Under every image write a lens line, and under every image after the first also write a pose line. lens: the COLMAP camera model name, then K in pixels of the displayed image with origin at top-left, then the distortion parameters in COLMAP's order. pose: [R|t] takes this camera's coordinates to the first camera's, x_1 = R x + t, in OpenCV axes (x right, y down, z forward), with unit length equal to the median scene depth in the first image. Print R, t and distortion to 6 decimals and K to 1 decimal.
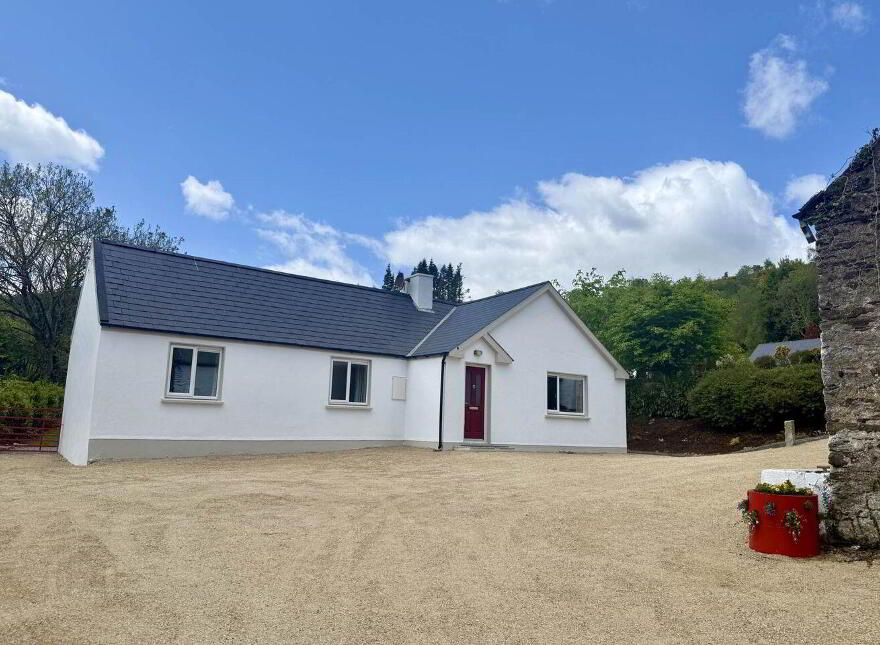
lens RADIAL K [[717.8, 0, 441.9], [0, 717.8, 325.1], [0, 0, 1]] dist [0.160254, -0.286789]
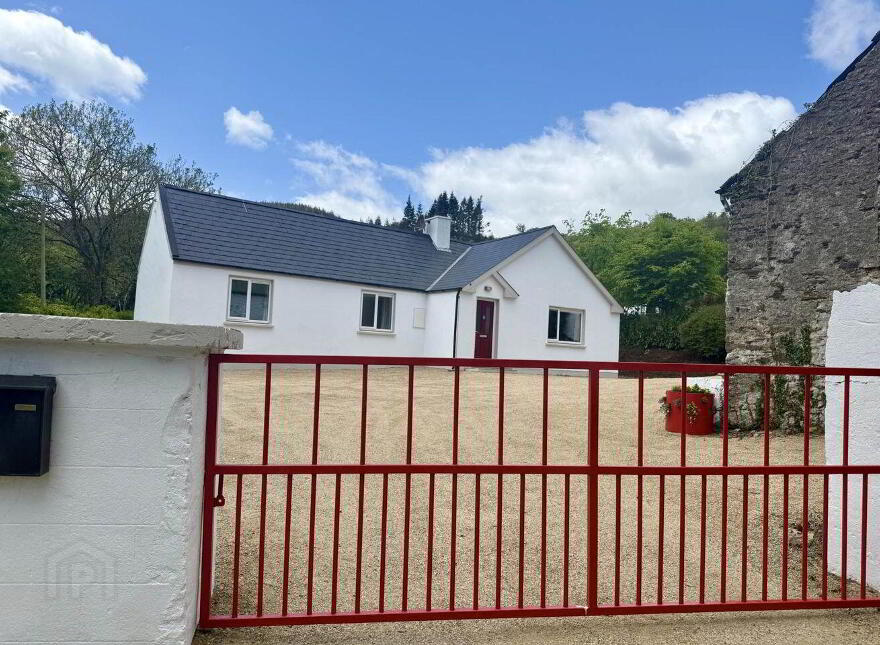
lens RADIAL K [[717.8, 0, 441.9], [0, 717.8, 325.1], [0, 0, 1]] dist [0.160254, -0.286789]
pose [[0.999509, 0.017728, -0.025847, 0.006462], [-0.015239, 0.995506, 0.093467, -0.008767], [0.027388, -0.093028, 0.995287, -0.141631]]
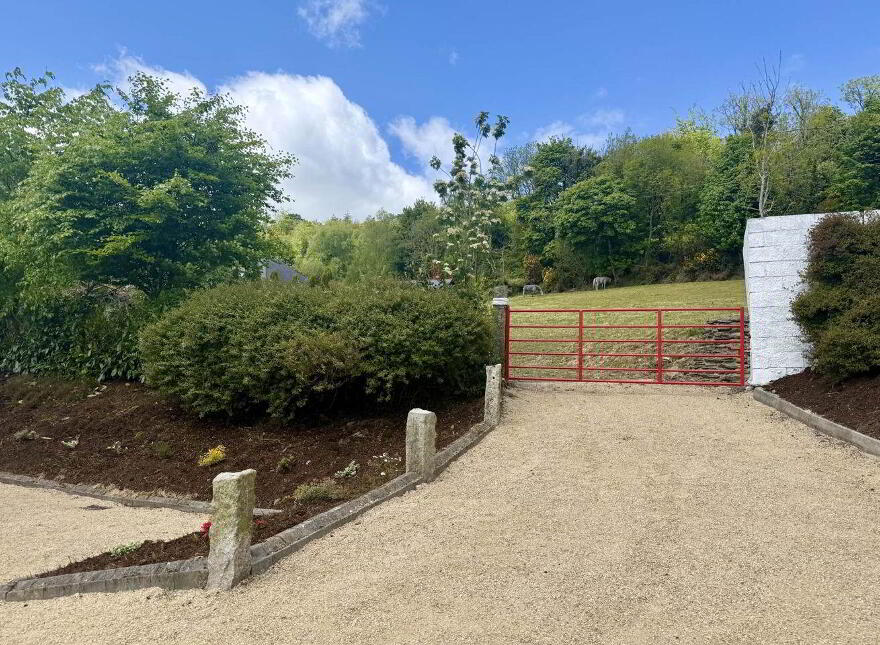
lens RADIAL K [[717.8, 0, 441.9], [0, 717.8, 325.1], [0, 0, 1]] dist [0.160254, -0.286789]
pose [[0.889763, 0.044451, 0.454254, 0.377017], [-0.083927, 0.994210, 0.067102, 0.056906], [-0.448641, -0.097829, 0.888342, 0.684871]]
